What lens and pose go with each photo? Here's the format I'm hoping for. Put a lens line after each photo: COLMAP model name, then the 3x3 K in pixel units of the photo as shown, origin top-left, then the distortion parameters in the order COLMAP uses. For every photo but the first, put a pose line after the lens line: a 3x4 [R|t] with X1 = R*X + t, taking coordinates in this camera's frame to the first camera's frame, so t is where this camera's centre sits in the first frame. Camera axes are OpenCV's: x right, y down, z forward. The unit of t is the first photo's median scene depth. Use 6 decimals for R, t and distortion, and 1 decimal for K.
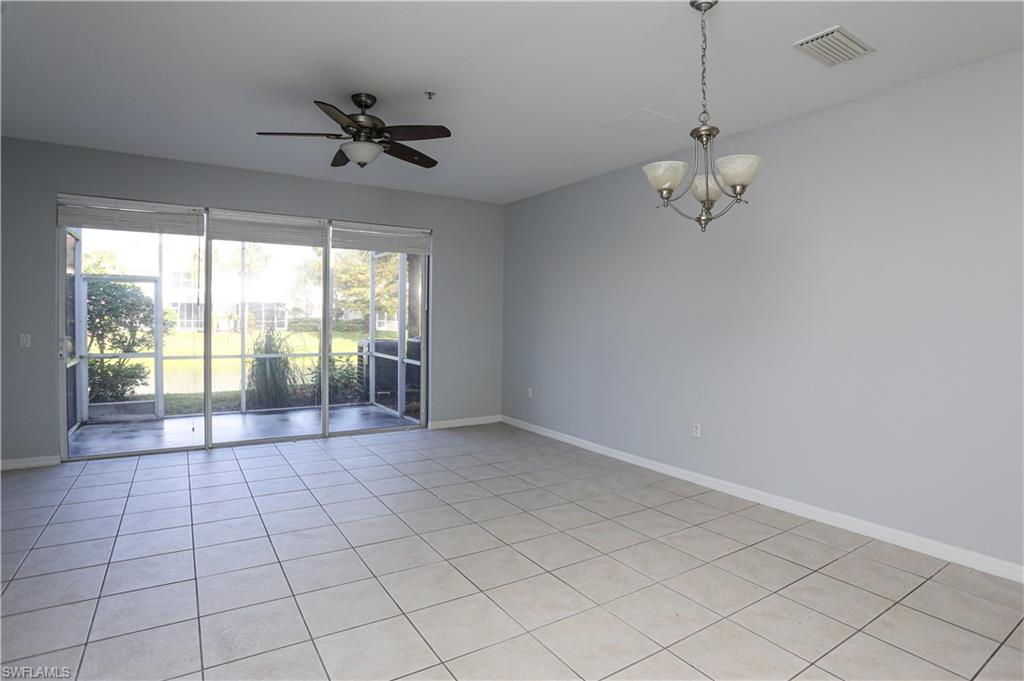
lens RADIAL K [[533.9, 0, 520.6], [0, 533.9, 328.8], [0, 0, 1]] dist [-0.103344, 0.035185]
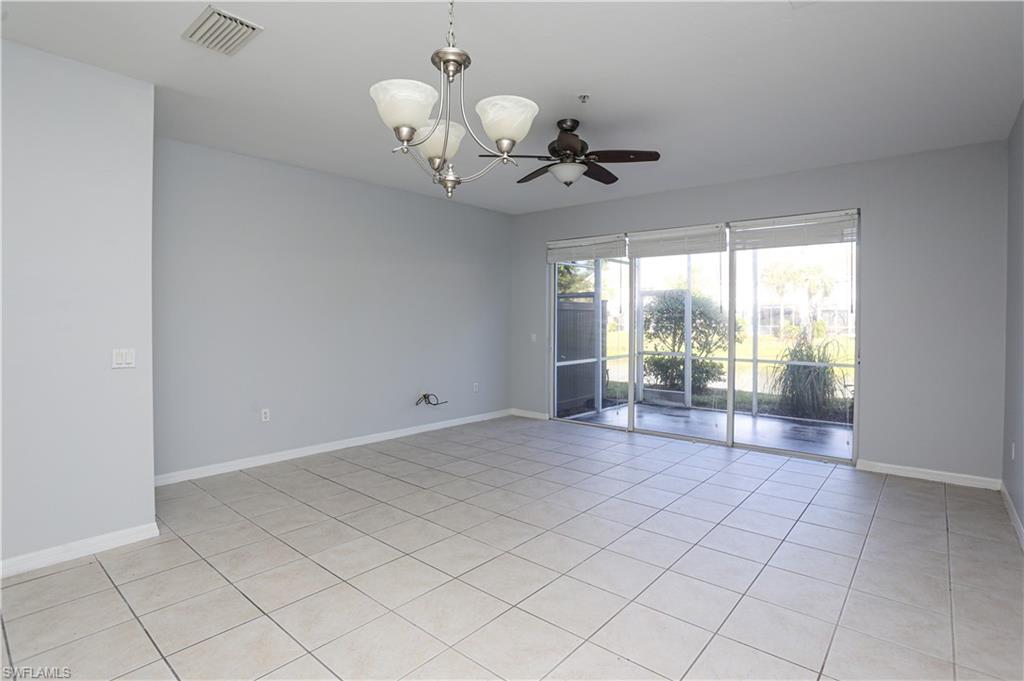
lens RADIAL K [[509.1, 0, 518.3], [0, 509.1, 324.0], [0, 0, 1]] dist [-0.071124, 0.035503]
pose [[0.288395, -0.003463, -0.957505, 0.315166], [-0.019687, 0.999761, -0.009545, -0.002713], [0.957309, 0.021603, 0.288258, 0.274335]]
